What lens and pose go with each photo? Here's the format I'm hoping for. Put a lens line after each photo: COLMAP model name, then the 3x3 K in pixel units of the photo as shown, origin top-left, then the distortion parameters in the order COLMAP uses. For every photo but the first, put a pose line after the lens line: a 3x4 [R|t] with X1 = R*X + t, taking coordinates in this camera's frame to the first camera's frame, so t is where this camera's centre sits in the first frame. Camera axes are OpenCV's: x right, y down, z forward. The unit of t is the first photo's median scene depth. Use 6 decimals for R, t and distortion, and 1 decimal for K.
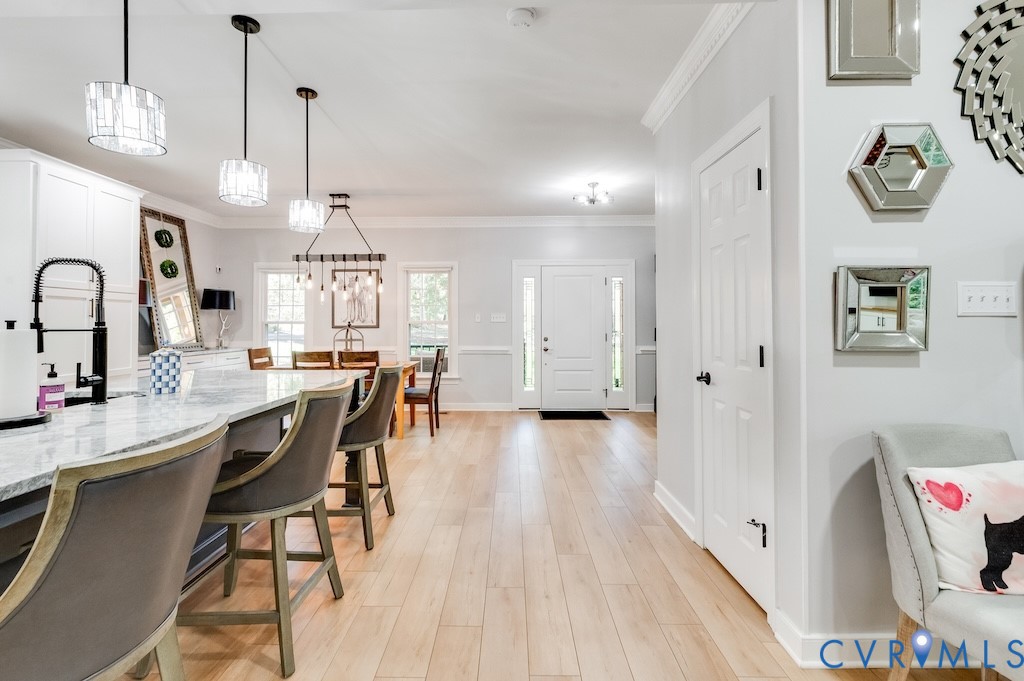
lens RADIAL K [[462.8, 0, 507.5], [0, 462.8, 316.3], [0, 0, 1]] dist [0.001505, 0.000275]
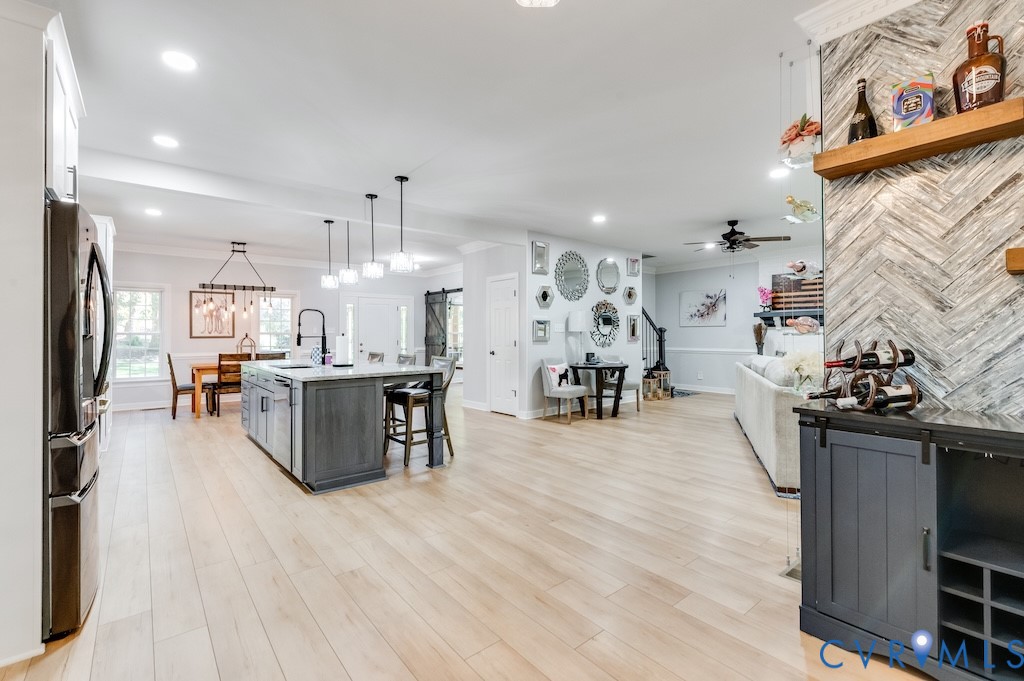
lens RADIAL K [[445.8, 0, 507.0], [0, 445.8, 326.2], [0, 0, 1]] dist [-0.000524, 0.000069]
pose [[0.783070, 0.010850, 0.621839, -0.571082], [-0.008885, 0.999941, -0.006258, -0.008074], [-0.621871, -0.000625, 0.783120, -0.574475]]
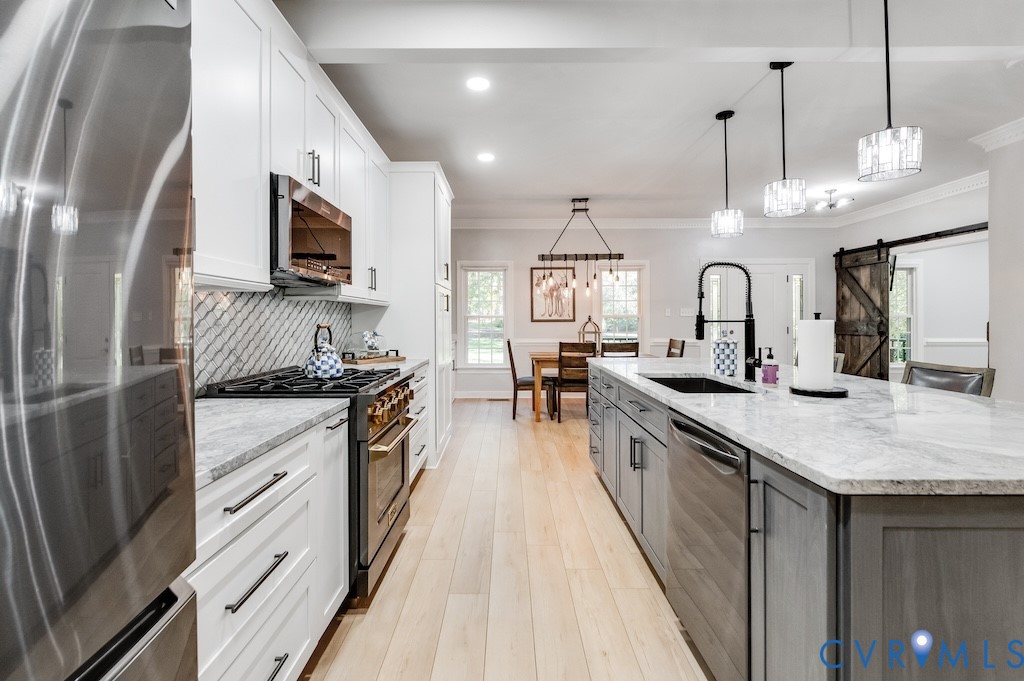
lens RADIAL K [[445.8, 0, 507.0], [0, 445.8, 326.2], [0, 0, 1]] dist [-0.000524, 0.000069]
pose [[0.999844, 0.001496, -0.017573, -0.522584], [-0.000908, 0.999440, 0.033461, 0.001523], [0.017613, -0.033440, 0.999286, -0.062225]]
